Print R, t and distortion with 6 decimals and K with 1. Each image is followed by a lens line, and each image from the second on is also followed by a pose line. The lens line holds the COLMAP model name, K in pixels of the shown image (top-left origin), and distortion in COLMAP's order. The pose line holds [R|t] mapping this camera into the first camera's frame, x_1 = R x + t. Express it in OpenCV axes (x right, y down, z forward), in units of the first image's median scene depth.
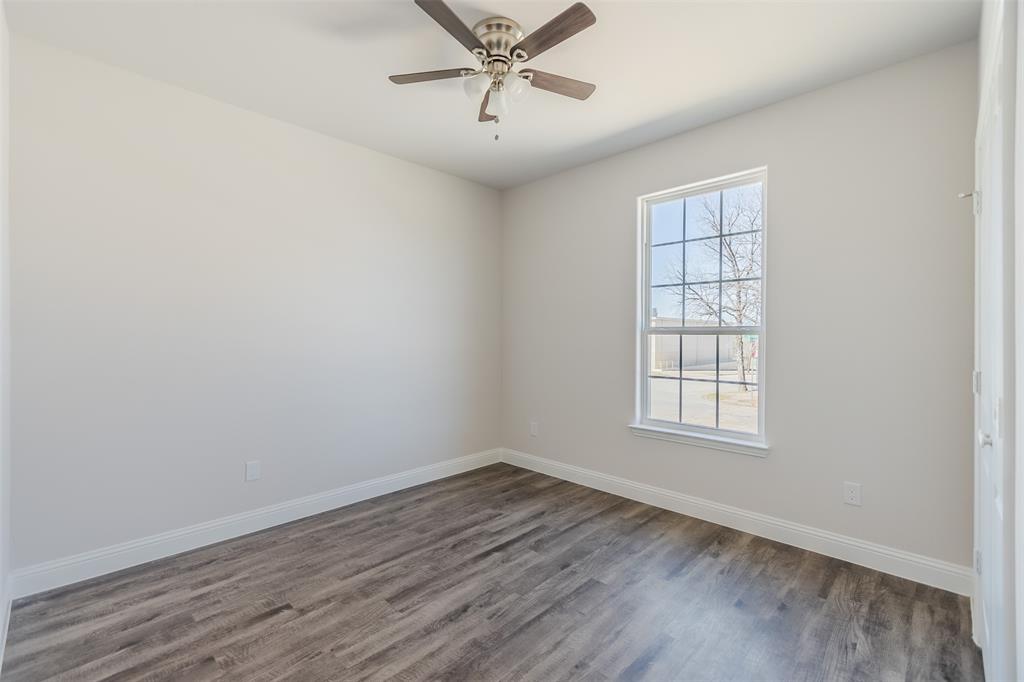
lens RADIAL K [[453.8, 0, 505.8], [0, 453.8, 337.3], [0, 0, 1]] dist [0.009786, 0.000021]
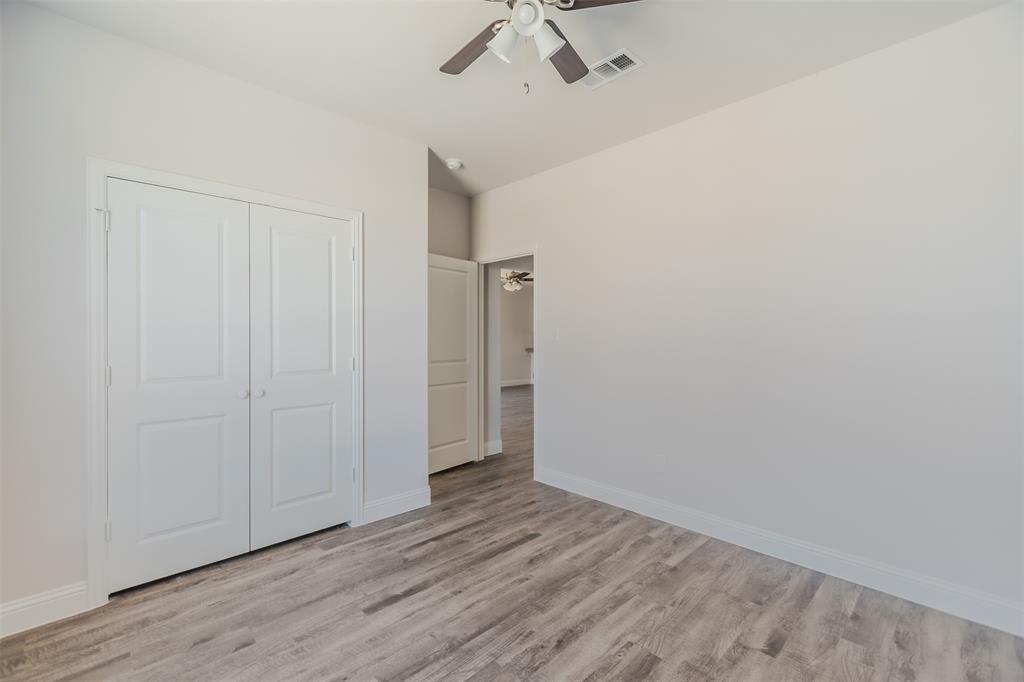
lens RADIAL K [[453.8, 0, 505.8], [0, 453.8, 337.3], [0, 0, 1]] dist [0.009786, 0.000021]
pose [[-0.999574, -0.001996, 0.029114, -0.009076], [-0.001856, 0.999987, 0.004824, -0.006483], [-0.029123, 0.004768, -0.999564, 1.983332]]
